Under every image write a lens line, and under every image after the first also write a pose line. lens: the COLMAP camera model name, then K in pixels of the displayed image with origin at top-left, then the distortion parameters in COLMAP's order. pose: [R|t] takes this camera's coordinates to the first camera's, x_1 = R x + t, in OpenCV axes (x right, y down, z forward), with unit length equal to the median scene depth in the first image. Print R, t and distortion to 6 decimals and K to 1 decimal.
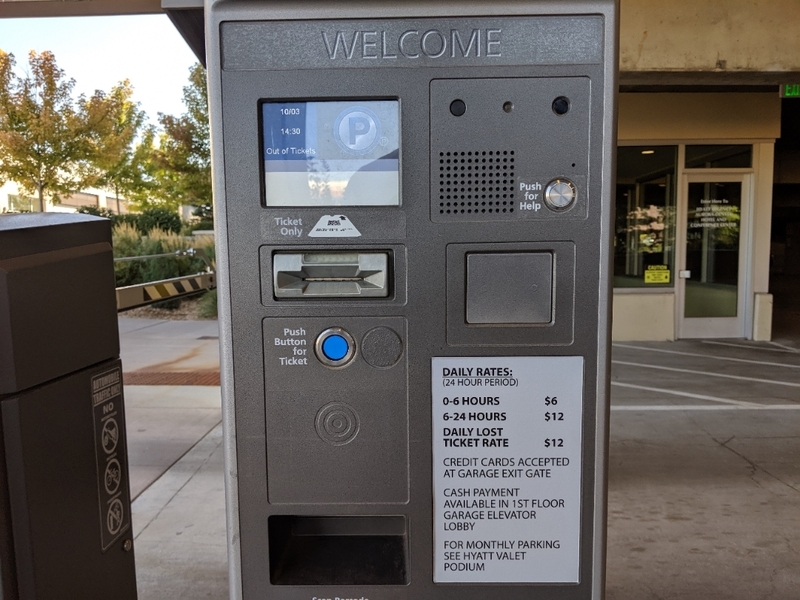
lens RADIAL K [[627.2, 0, 394.1], [0, 627.2, 301.6], [0, 0, 1]] dist [0.053387, -0.044481]
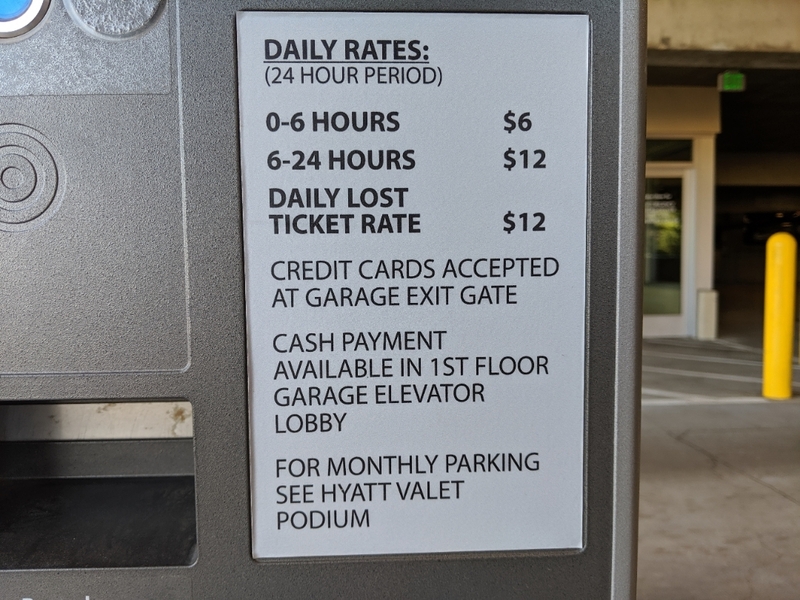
lens RADIAL K [[627.2, 0, 376.8], [0, 627.2, 292.5], [0, 0, 1]] dist [0.053387, -0.044481]
pose [[0.998128, -0.003613, 0.061053, 0.123327], [0.006022, 0.999208, -0.039327, 0.285136], [-0.060862, 0.039621, 0.997359, 0.567337]]
